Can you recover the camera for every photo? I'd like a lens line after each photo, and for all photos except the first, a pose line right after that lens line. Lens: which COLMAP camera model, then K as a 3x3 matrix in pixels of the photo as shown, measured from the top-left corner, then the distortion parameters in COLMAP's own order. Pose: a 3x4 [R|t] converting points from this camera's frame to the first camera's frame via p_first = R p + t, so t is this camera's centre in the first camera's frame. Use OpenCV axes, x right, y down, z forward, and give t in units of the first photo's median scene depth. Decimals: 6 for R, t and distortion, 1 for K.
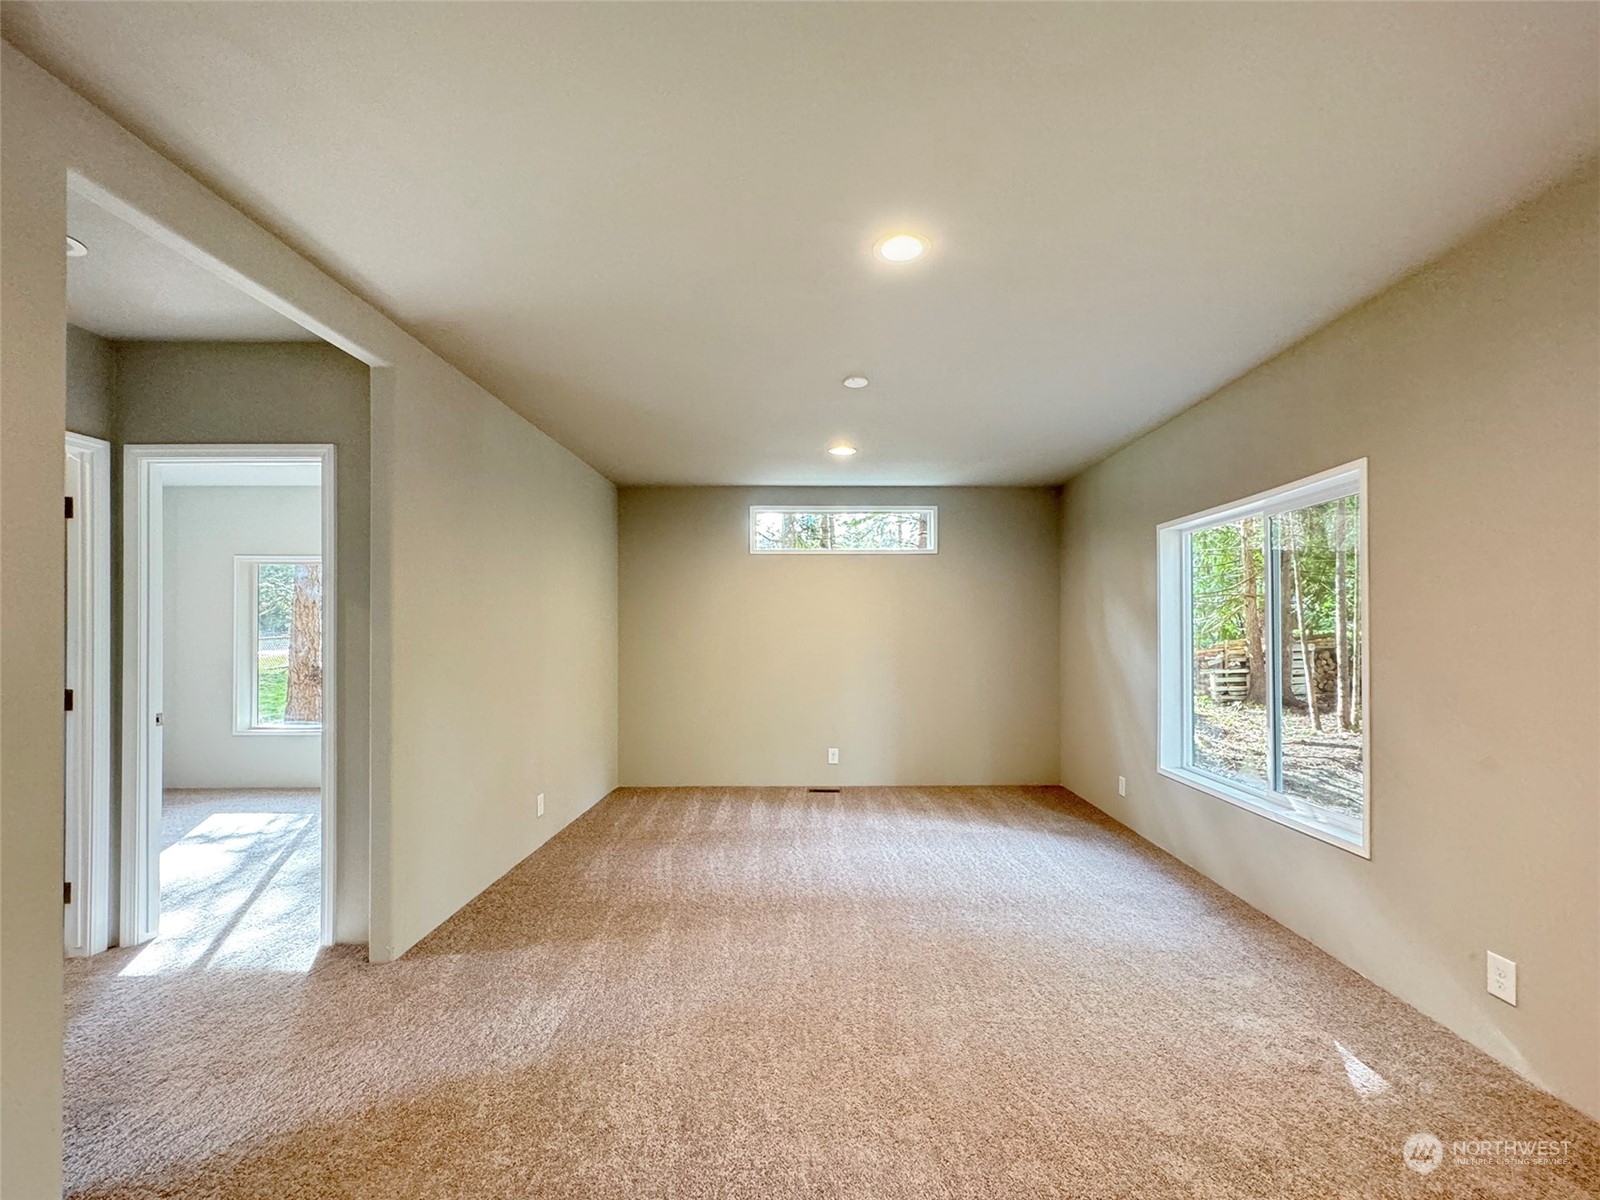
lens RADIAL K [[645.6, 0, 802.7], [0, 645.6, 595.5], [0, 0, 1]] dist [0.000361, 0.000233]
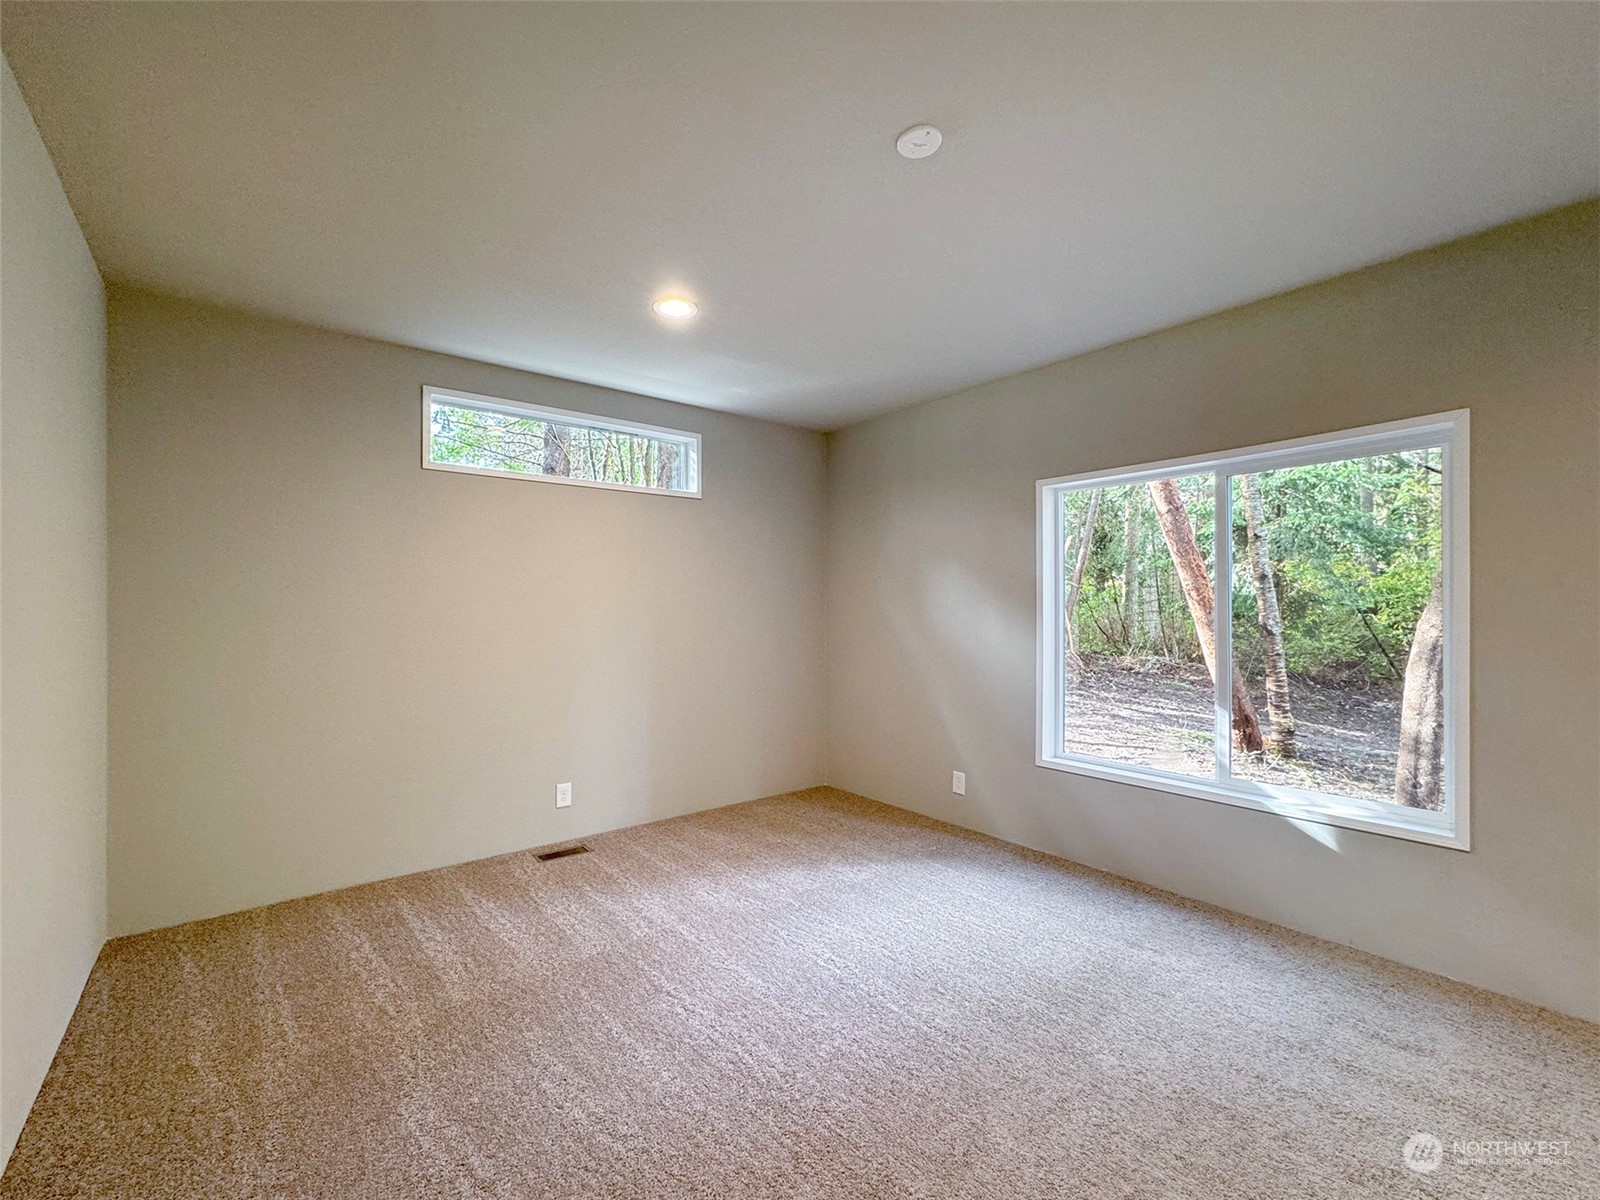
lens RADIAL K [[679.2, 0, 770.6], [0, 679.2, 595.4], [0, 0, 1]] dist [0.000393, 0.000339]
pose [[0.803188, 0.009340, 0.595652, -0.236352], [-0.032749, 0.999057, 0.028495, 0.025722], [-0.594824, -0.042394, 0.802737, 0.405284]]
